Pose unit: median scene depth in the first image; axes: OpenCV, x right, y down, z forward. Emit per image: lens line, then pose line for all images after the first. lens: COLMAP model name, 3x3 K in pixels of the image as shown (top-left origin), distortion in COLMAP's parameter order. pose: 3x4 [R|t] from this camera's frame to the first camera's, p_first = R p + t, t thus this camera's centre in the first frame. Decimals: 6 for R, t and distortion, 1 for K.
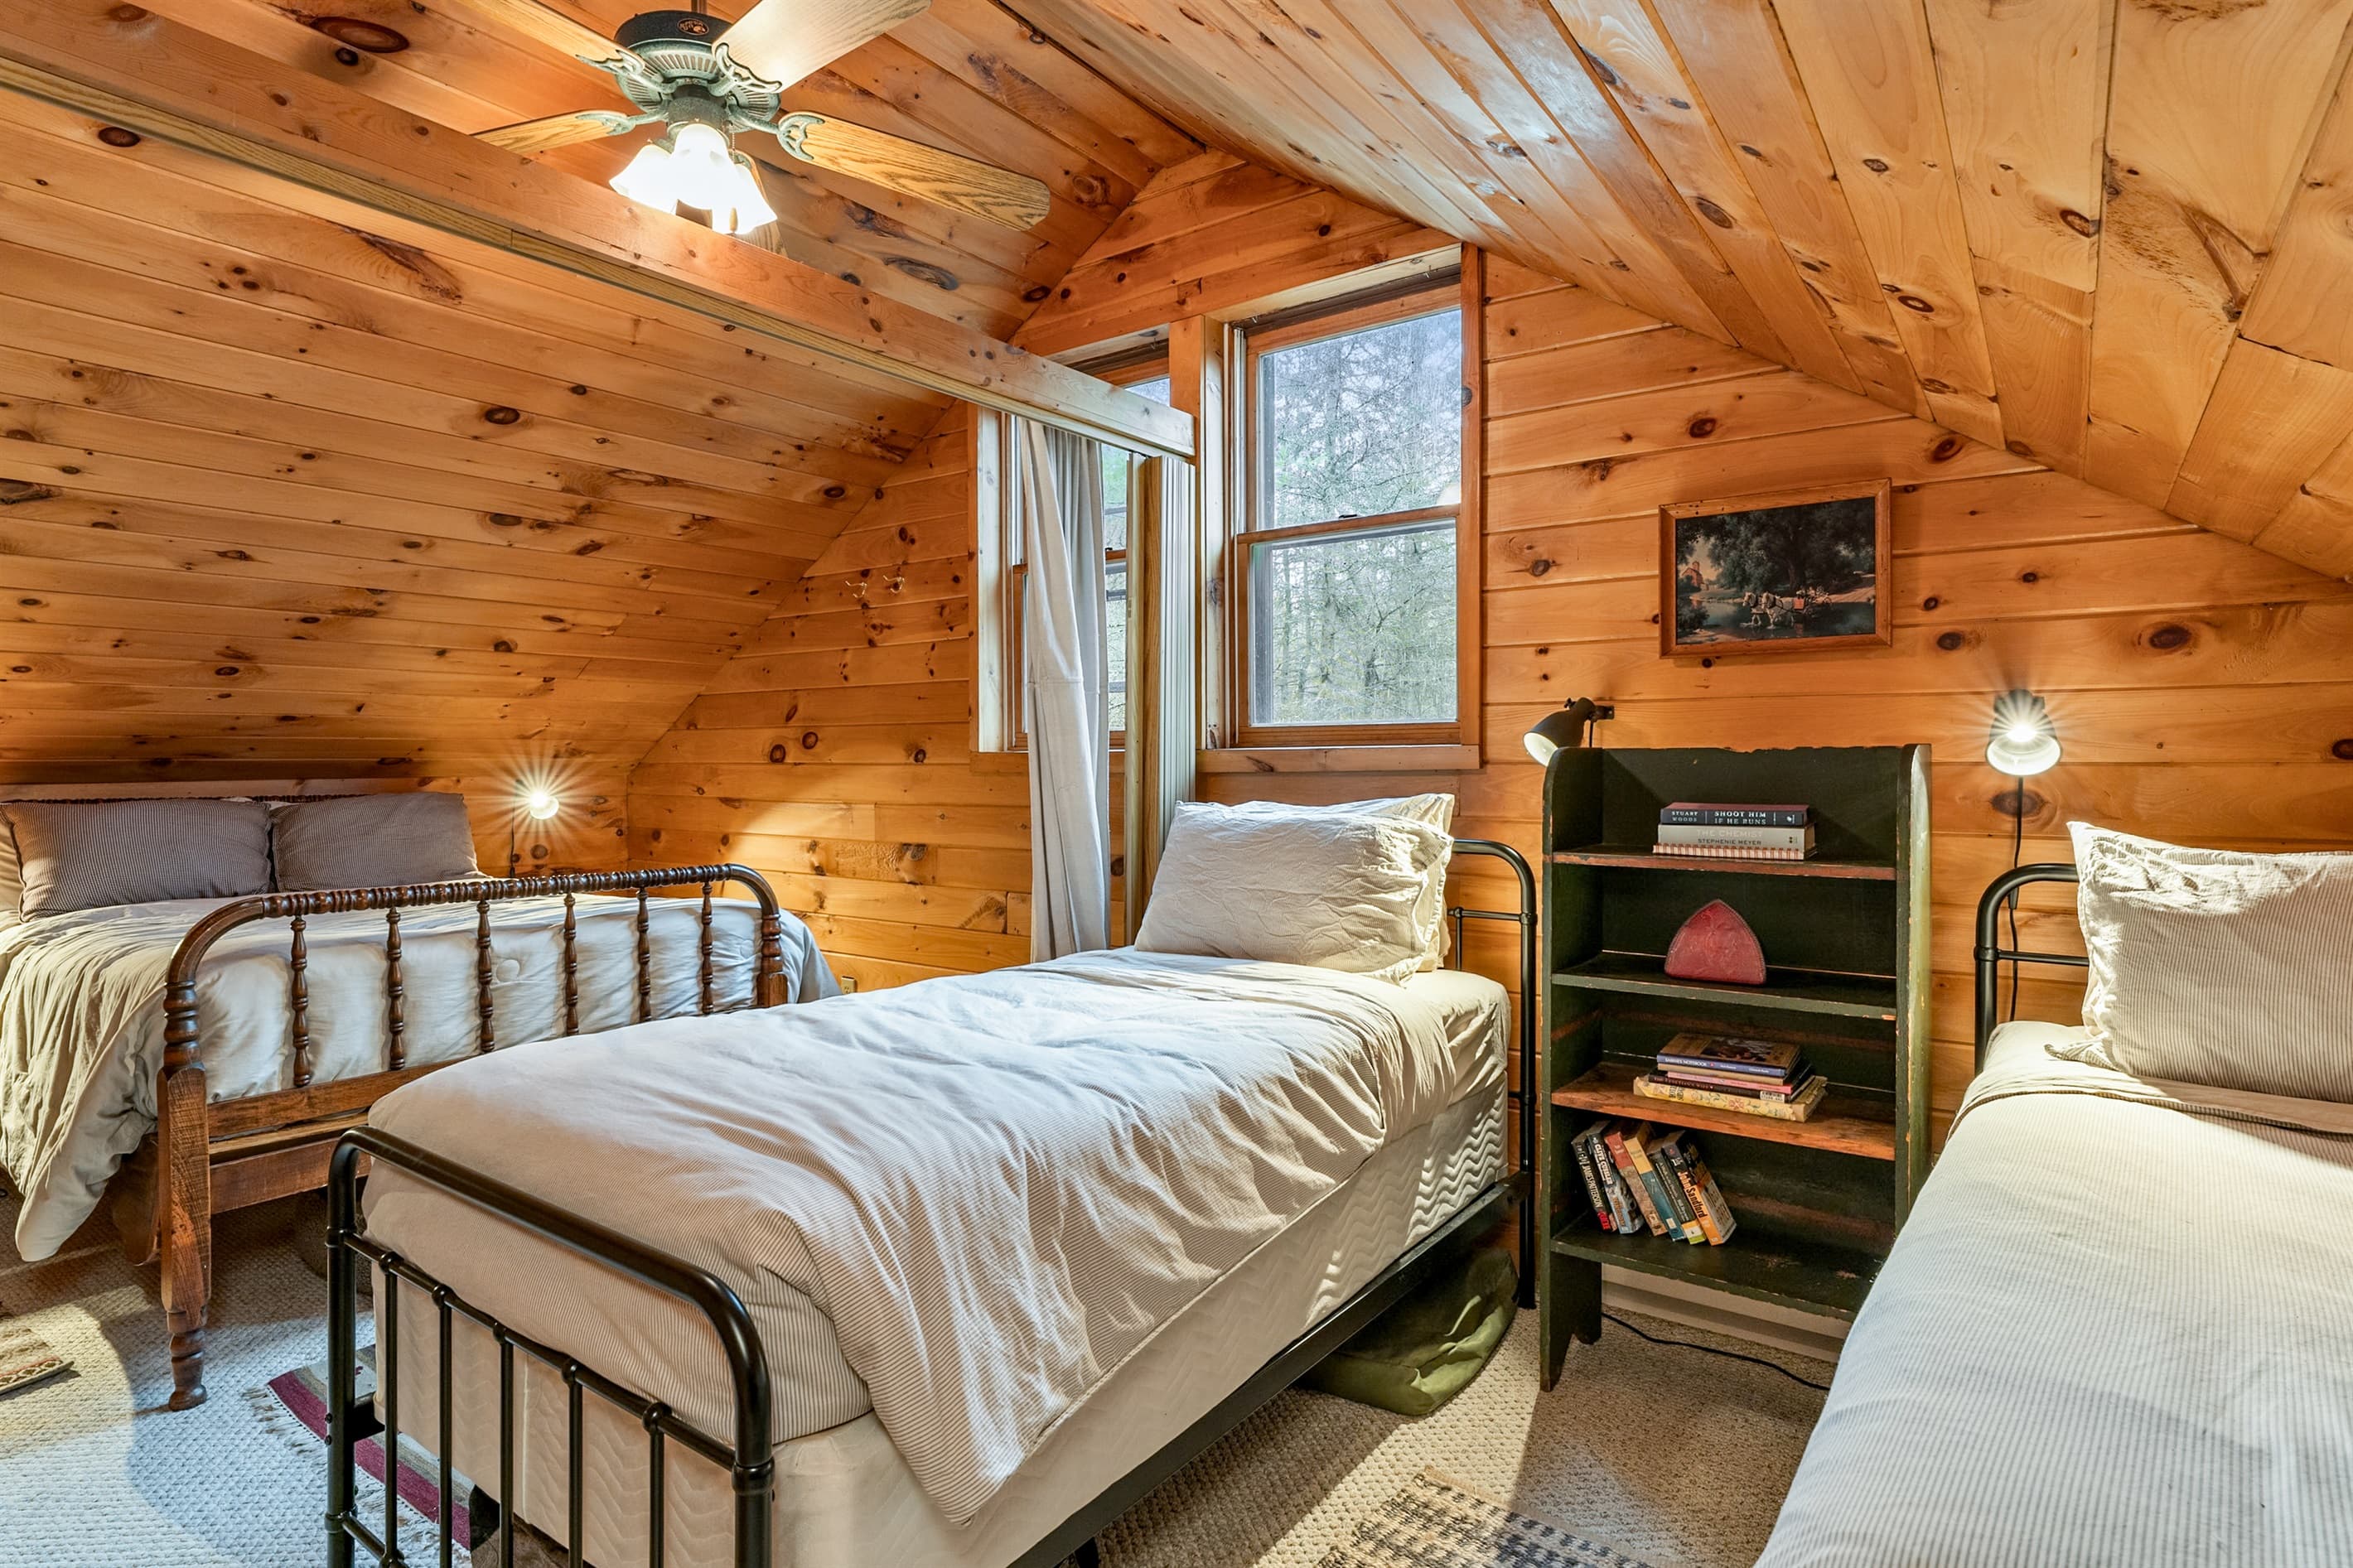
lens RADIAL K [[1248.8, 0, 1175.0], [0, 1248.8, 774.5], [0, 0, 1]] dist [0.001005, 0.000284]
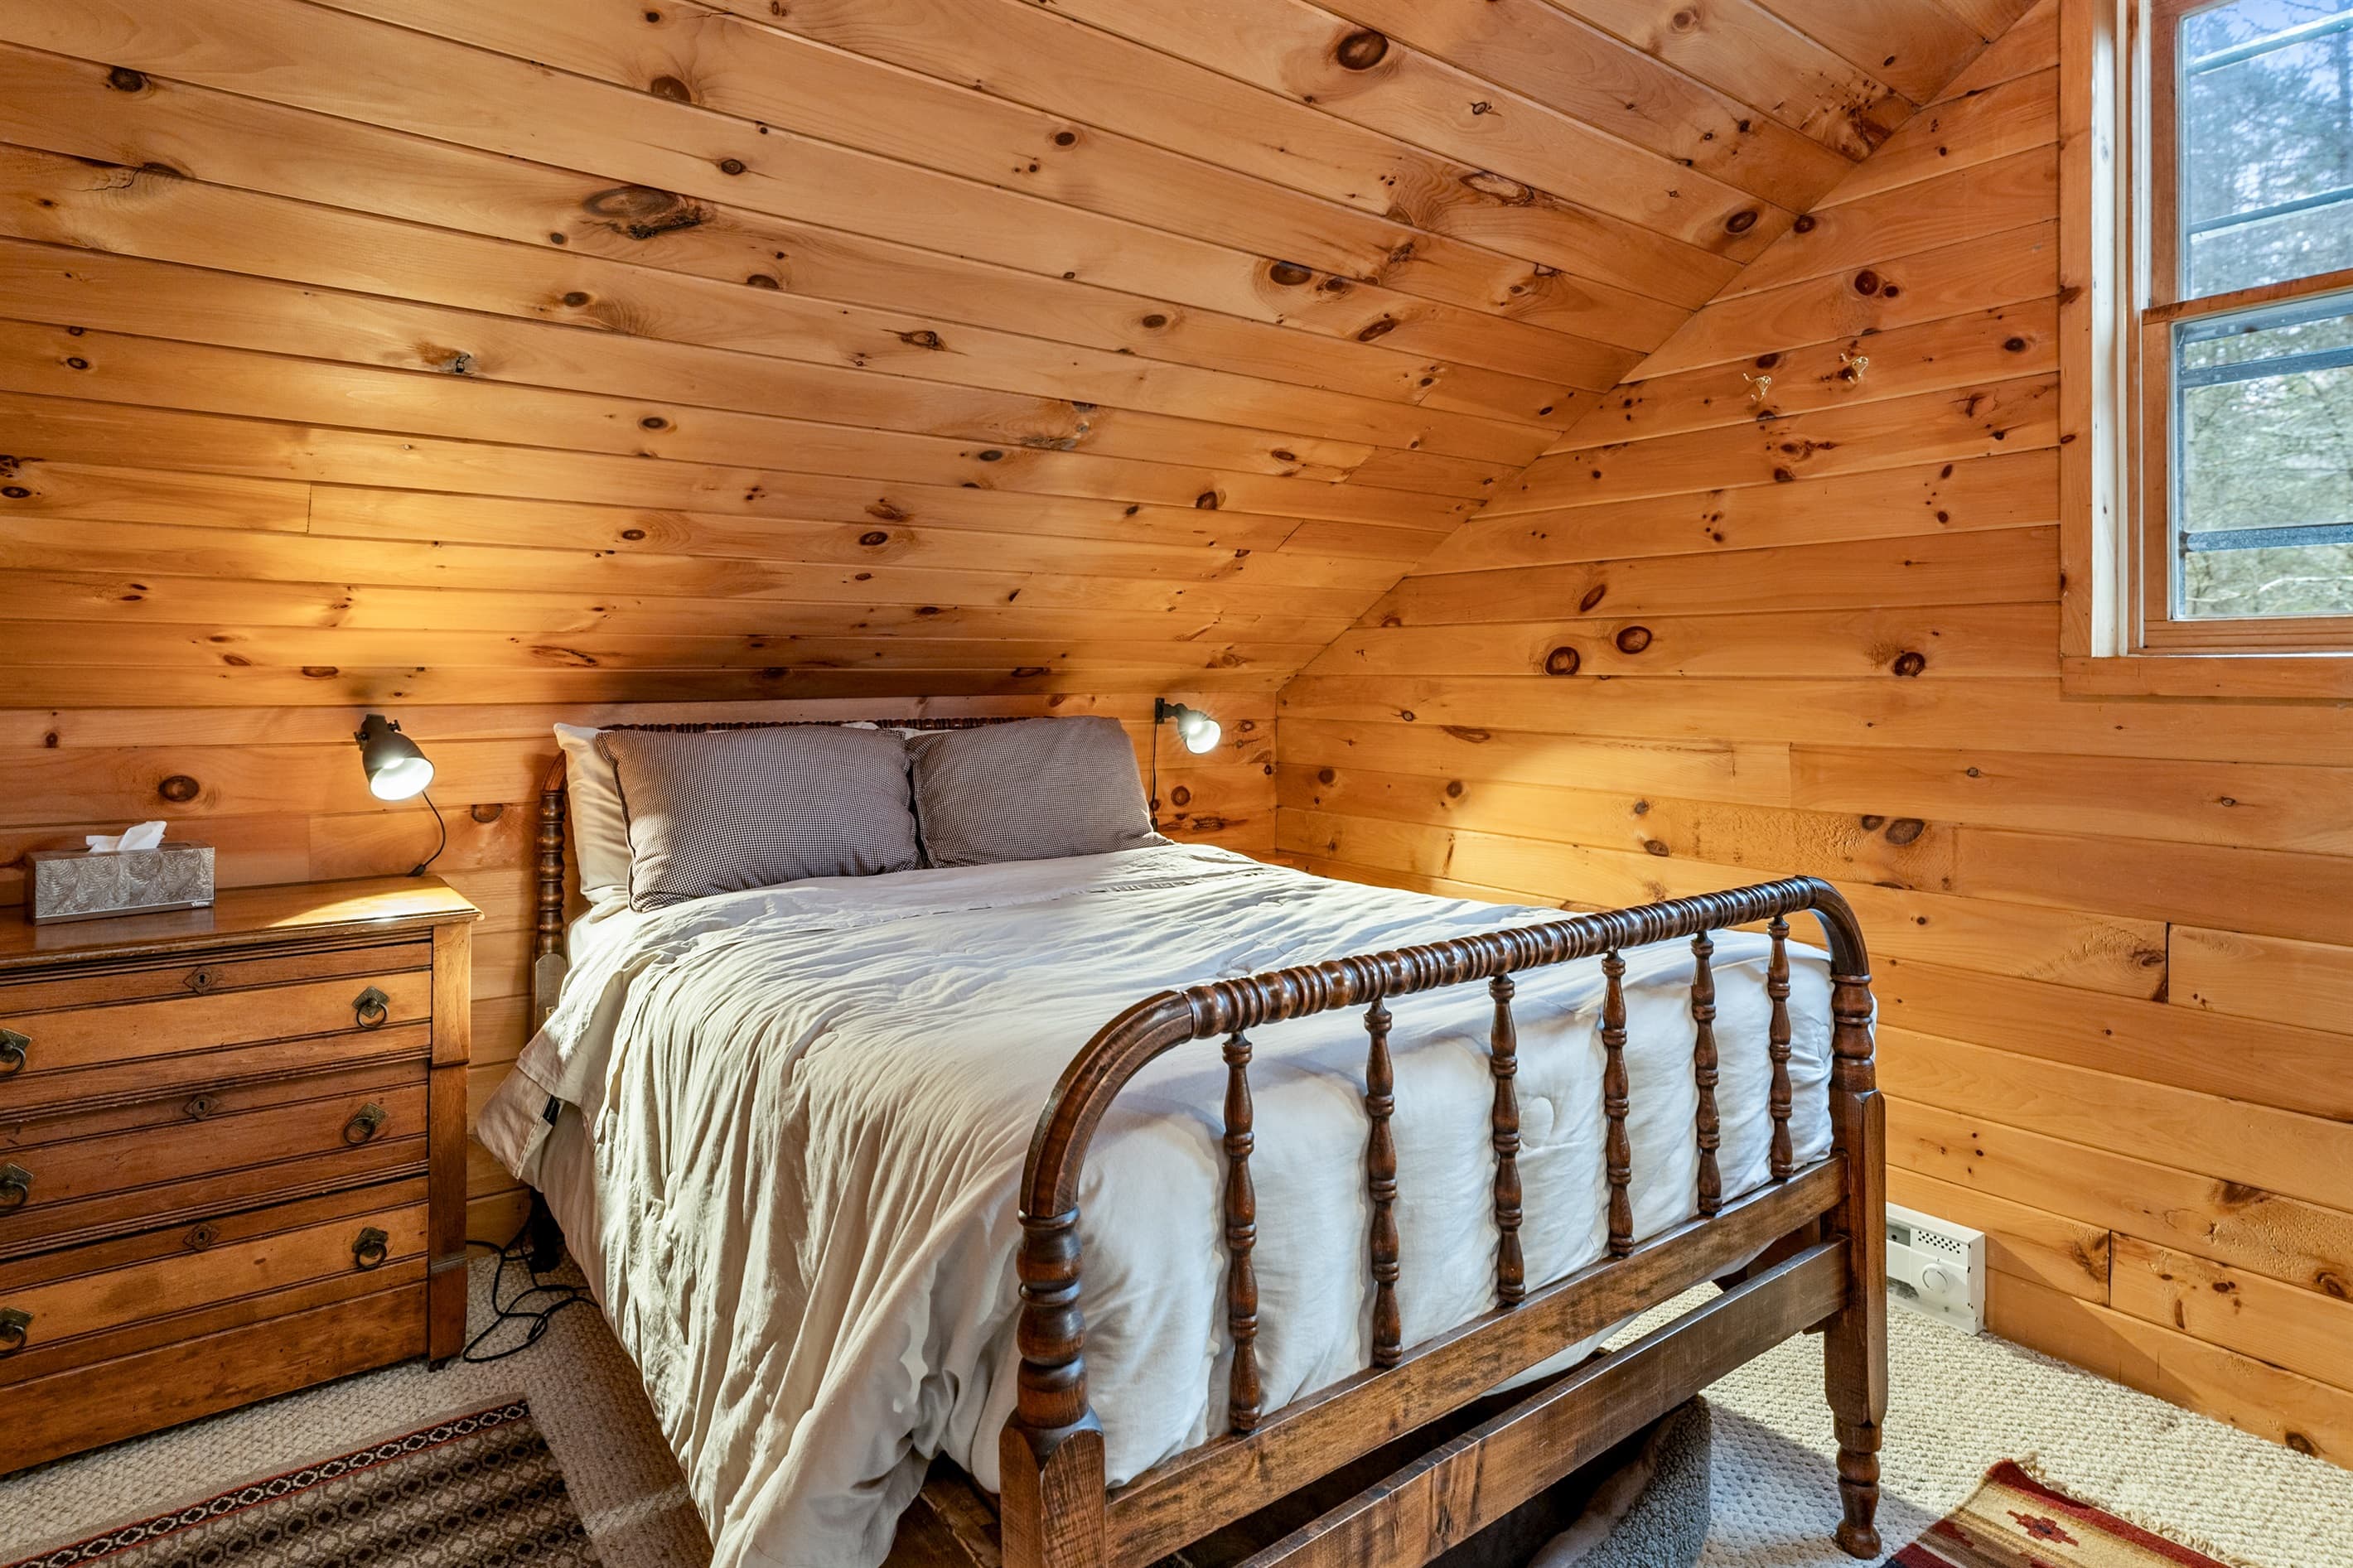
lens RADIAL K [[1248.8, 0, 1162.4], [0, 1248.8, 683.8], [0, 0, 1]] dist [0.001005, 0.000284]
pose [[0.957875, 0.004344, -0.287153, -0.400203], [-0.004767, 0.999988, -0.000771, -0.004129], [0.287146, 0.002108, 0.957884, 0.383938]]
